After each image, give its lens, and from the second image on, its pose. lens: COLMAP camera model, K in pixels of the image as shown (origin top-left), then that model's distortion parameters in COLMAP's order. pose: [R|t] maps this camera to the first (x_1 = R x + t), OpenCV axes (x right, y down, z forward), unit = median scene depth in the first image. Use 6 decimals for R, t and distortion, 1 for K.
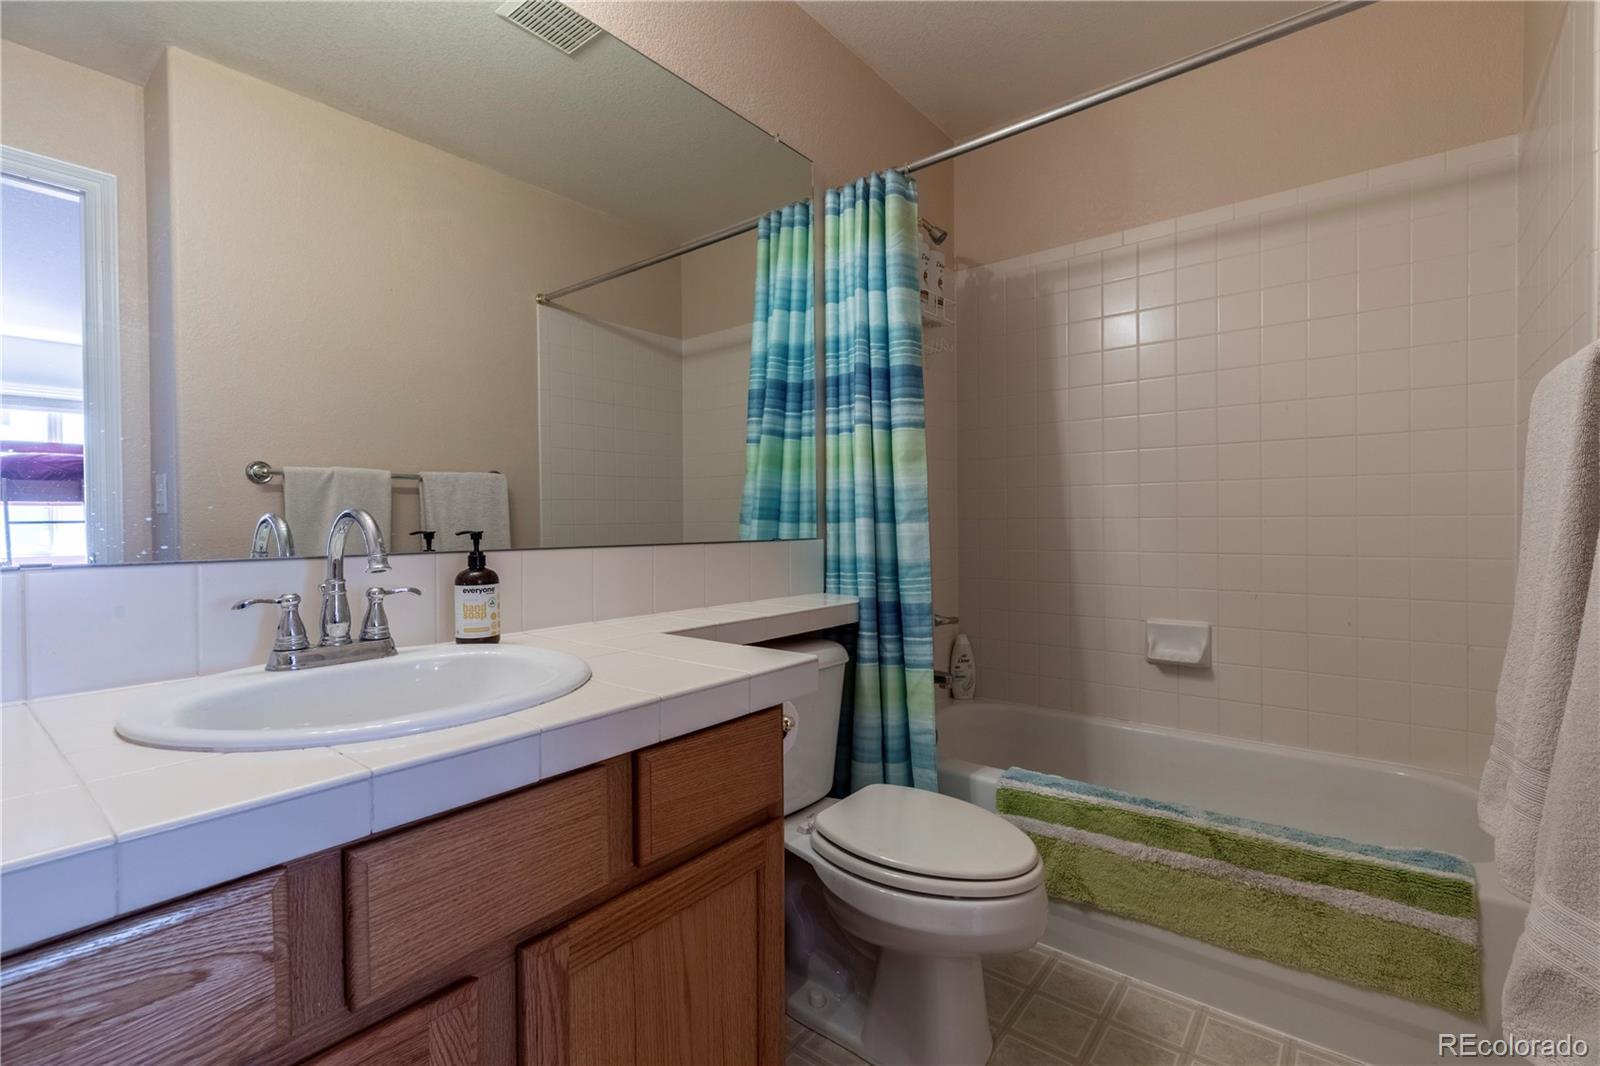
lens RADIAL K [[716.6, 0, 803.4], [0, 716.6, 527.2], [0, 0, 1]] dist [0.002124, 0.000653]
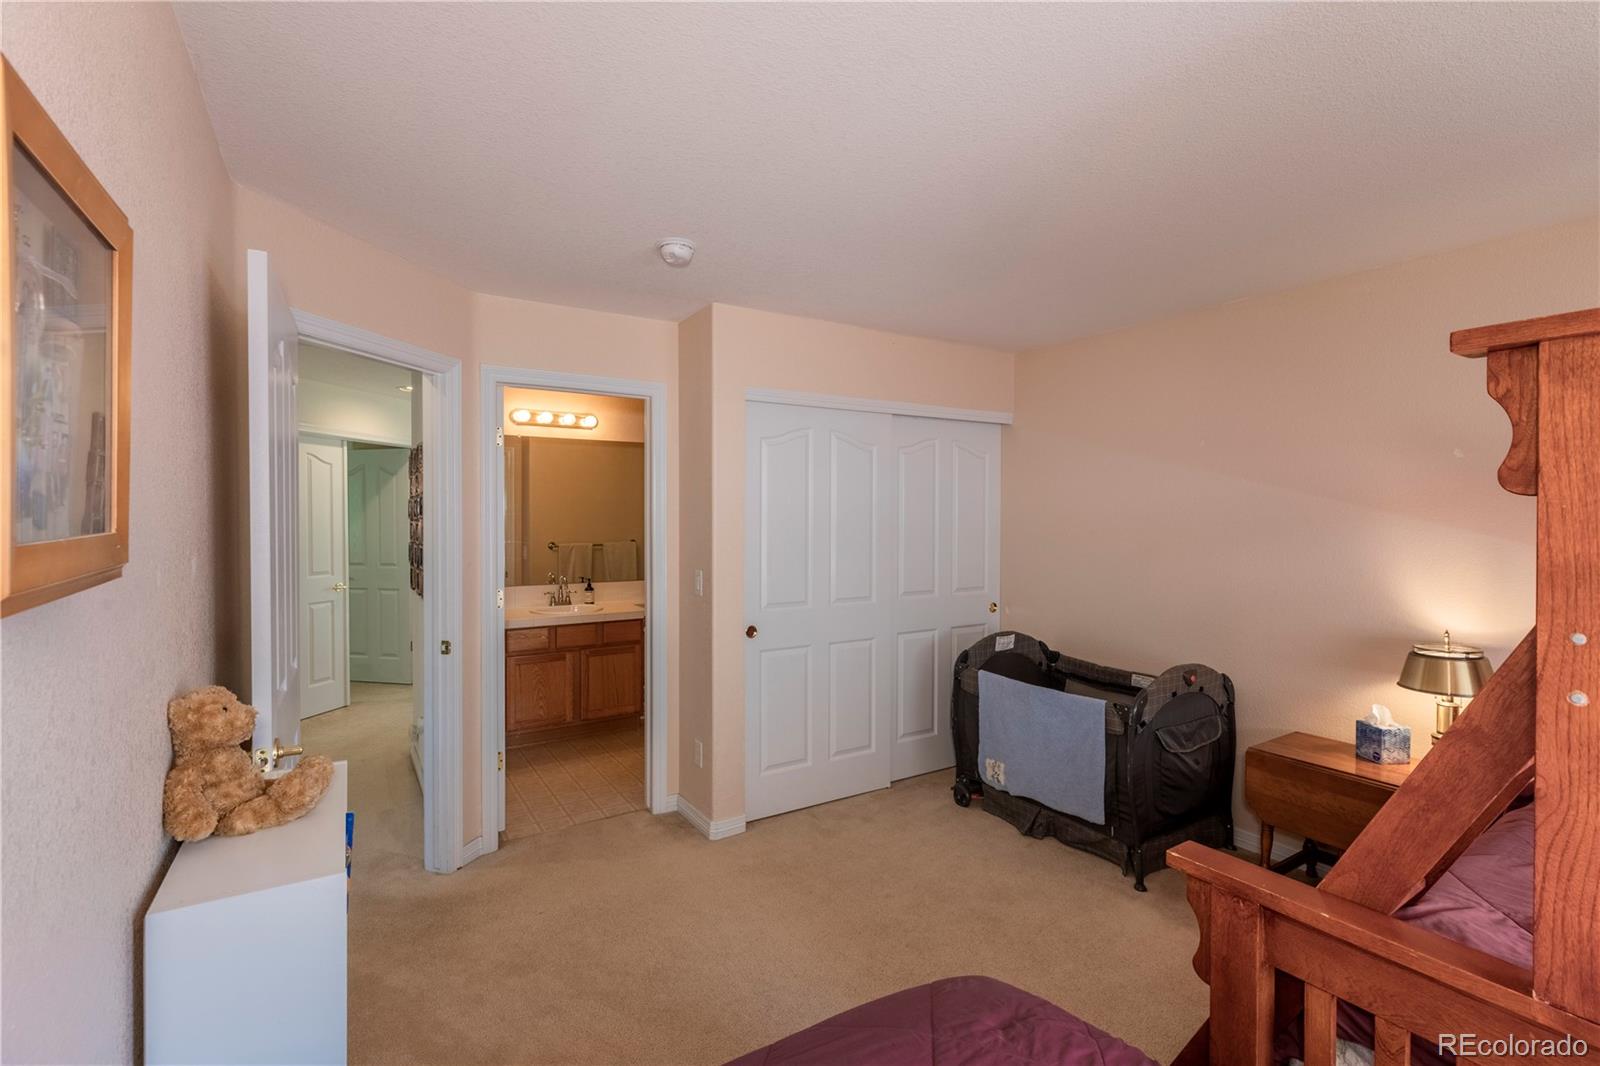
lens RADIAL K [[716.6, 0, 803.4], [0, 716.6, 527.2], [0, 0, 1]] dist [0.002124, 0.000653]
pose [[0.947117, 0.003324, -0.320872, 2.204723], [-0.003563, 0.999994, -0.000157, -0.313223], [0.320869, 0.001292, 0.947123, -2.749511]]
